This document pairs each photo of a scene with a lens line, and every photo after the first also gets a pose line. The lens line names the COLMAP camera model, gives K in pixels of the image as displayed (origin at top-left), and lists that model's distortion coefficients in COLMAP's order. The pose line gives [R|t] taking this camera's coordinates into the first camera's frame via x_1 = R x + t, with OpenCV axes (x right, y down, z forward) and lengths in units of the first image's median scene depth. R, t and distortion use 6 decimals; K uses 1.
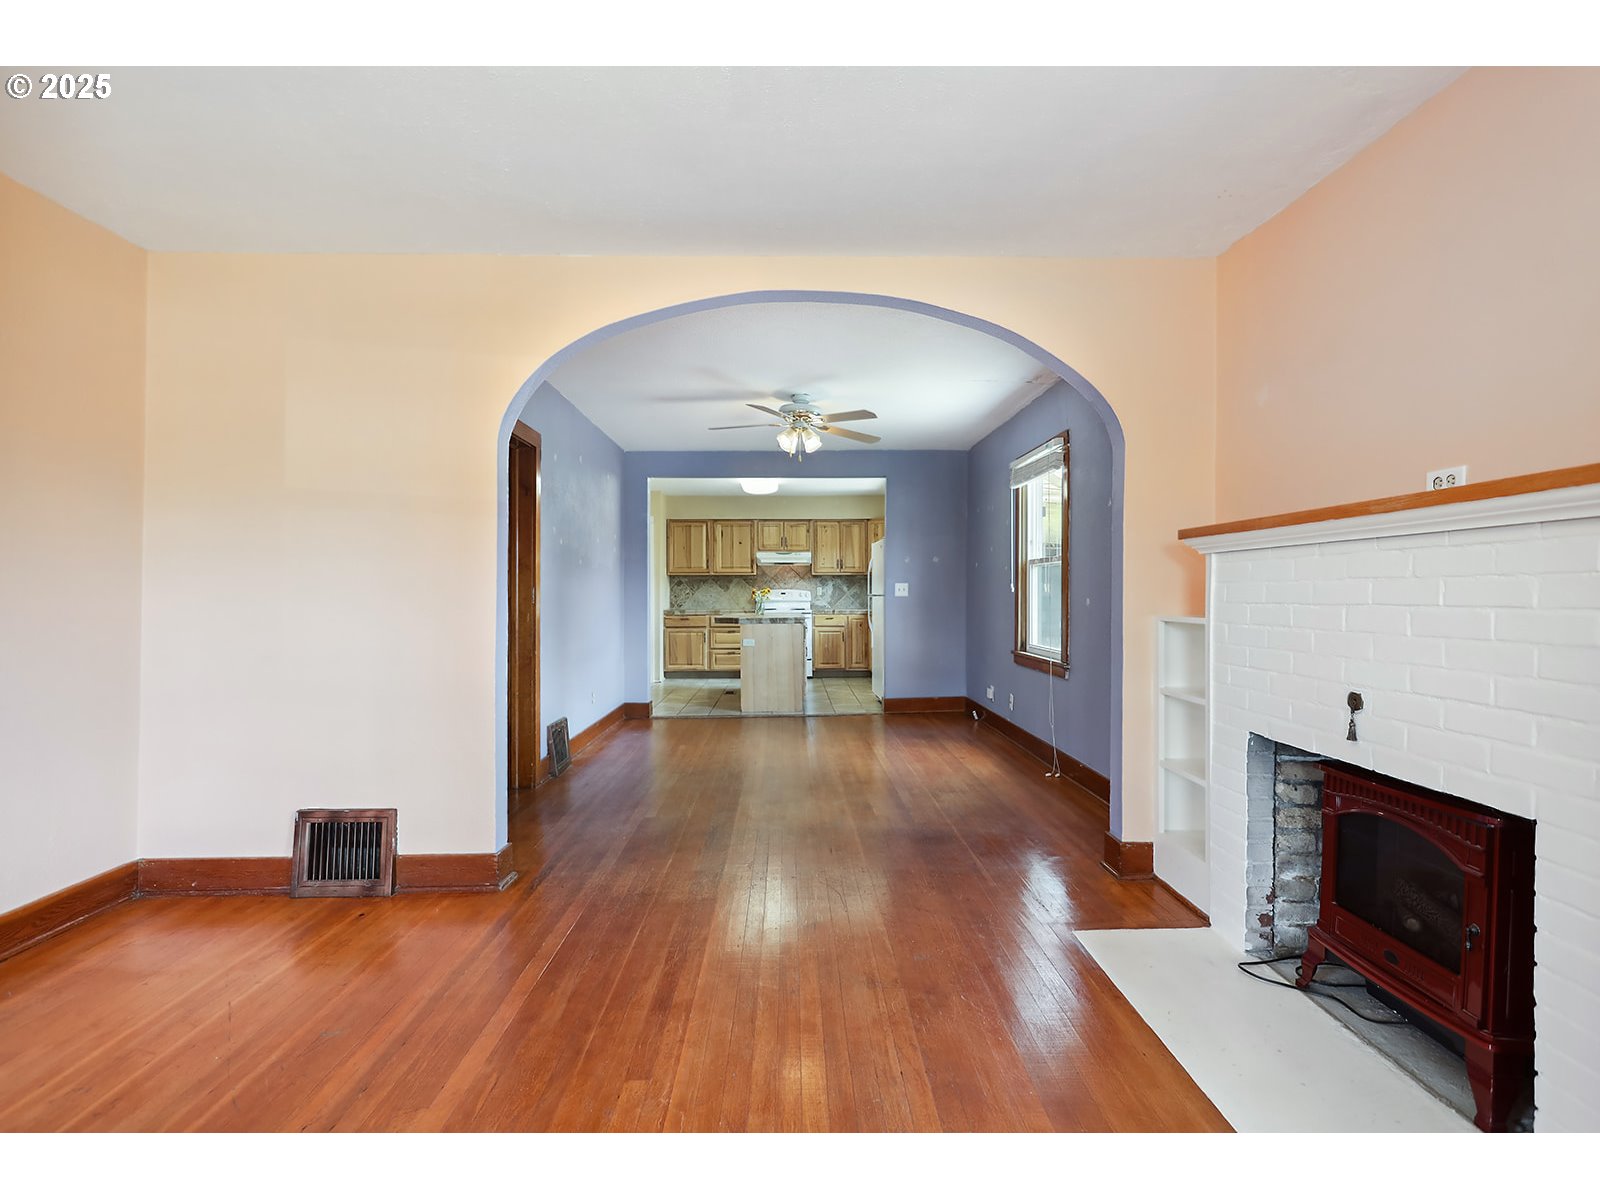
lens RADIAL K [[765.0, 0, 796.5], [0, 765.0, 601.3], [0, 0, 1]] dist [-0.003046, 0.001269]
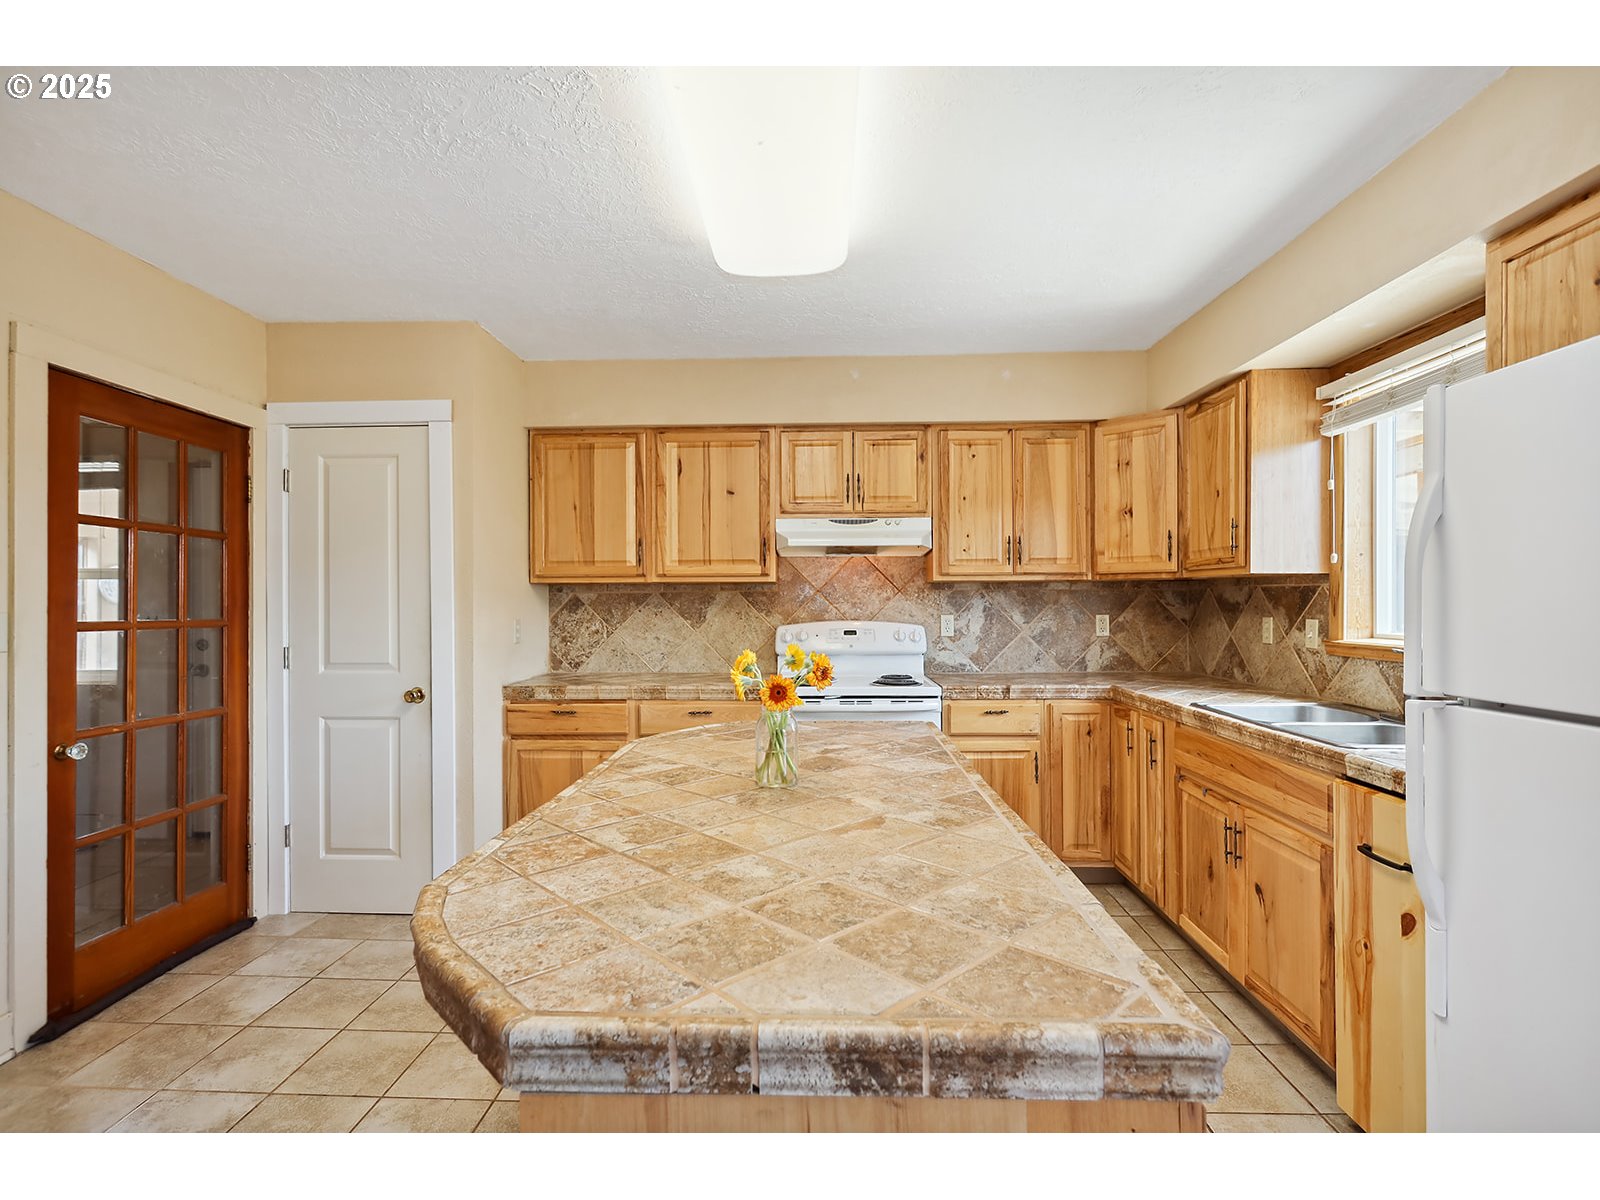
lens RADIAL K [[765.0, 0, 796.5], [0, 765.0, 601.3], [0, 0, 1]] dist [-0.003046, 0.001269]
pose [[0.998702, -0.001971, -0.050892, -0.024751], [0.001420, 0.999940, -0.010860, -0.021603], [0.050910, 0.010774, 0.998645, 0.644759]]
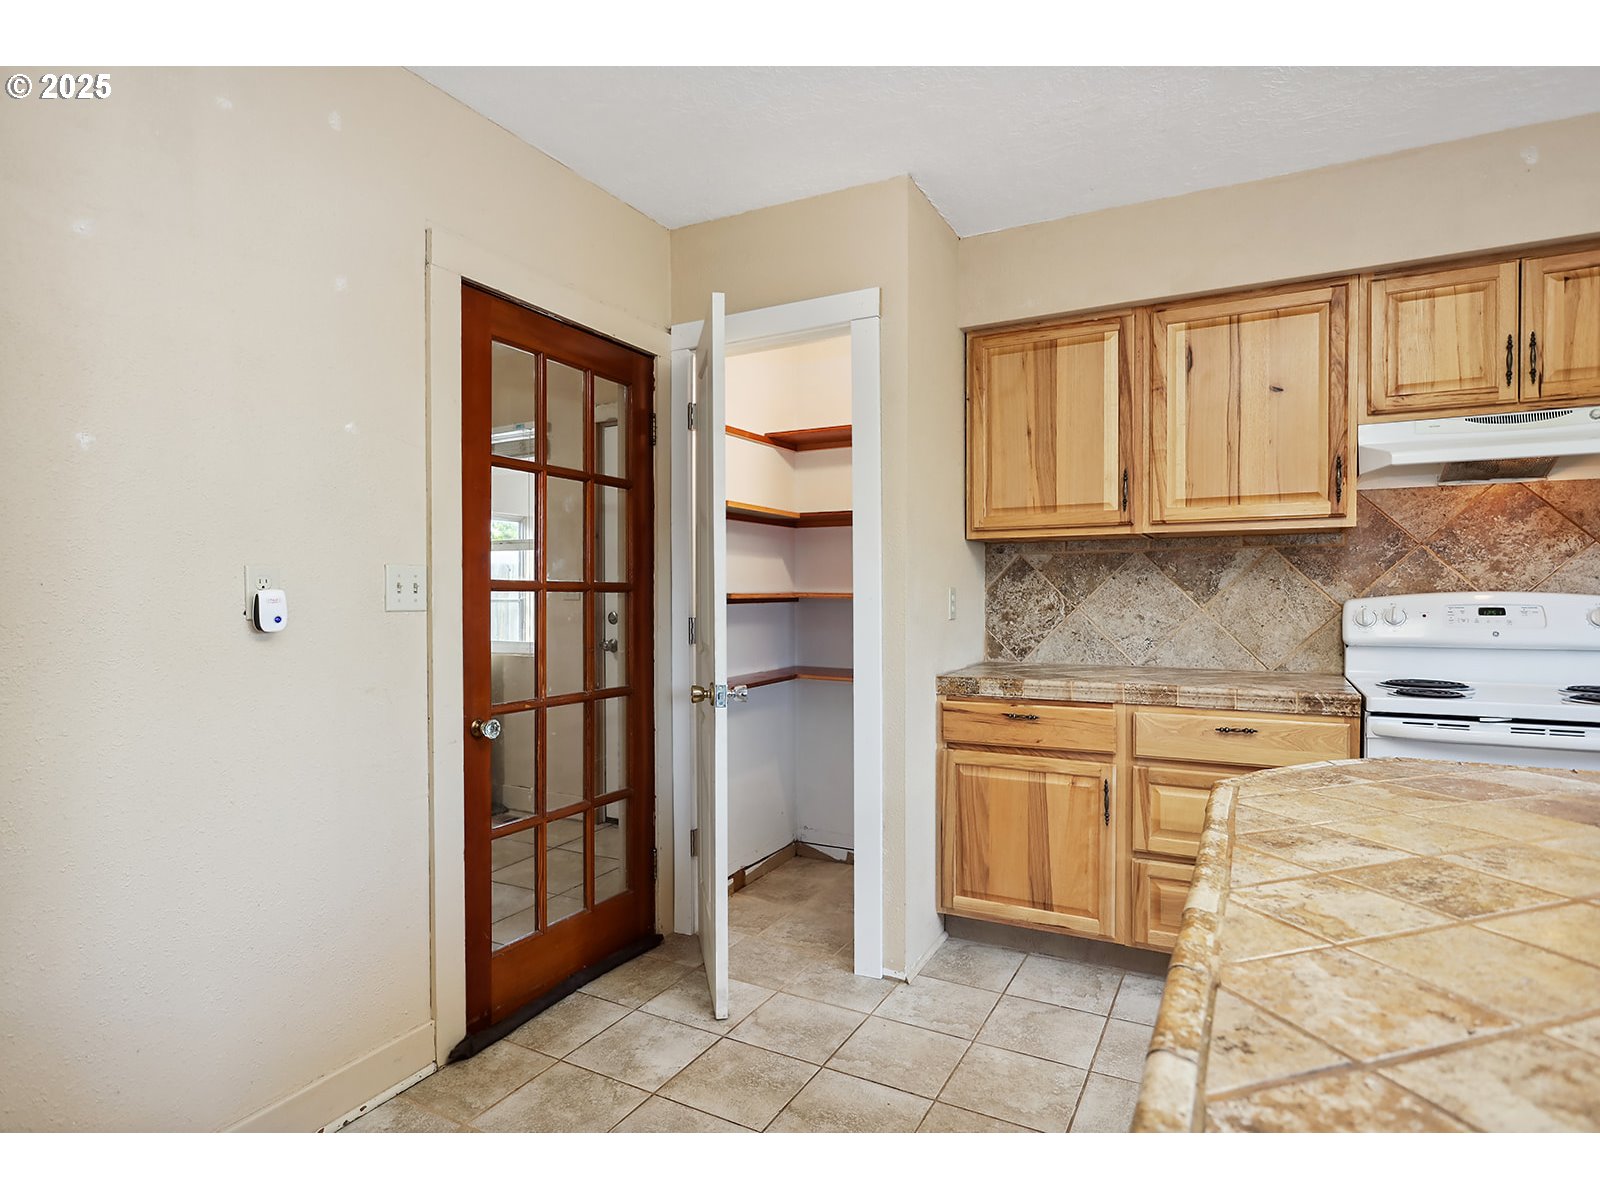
lens RADIAL K [[848.5, 0, 800.0], [0, 848.5, 600.0], [0, 0, 1]] dist [-0.013434, 0.000621]
pose [[0.876345, 0.003640, -0.481670, -0.076483], [-0.002912, 0.999993, 0.002258, -0.013504], [0.481675, -0.000577, 0.876350, 0.709663]]
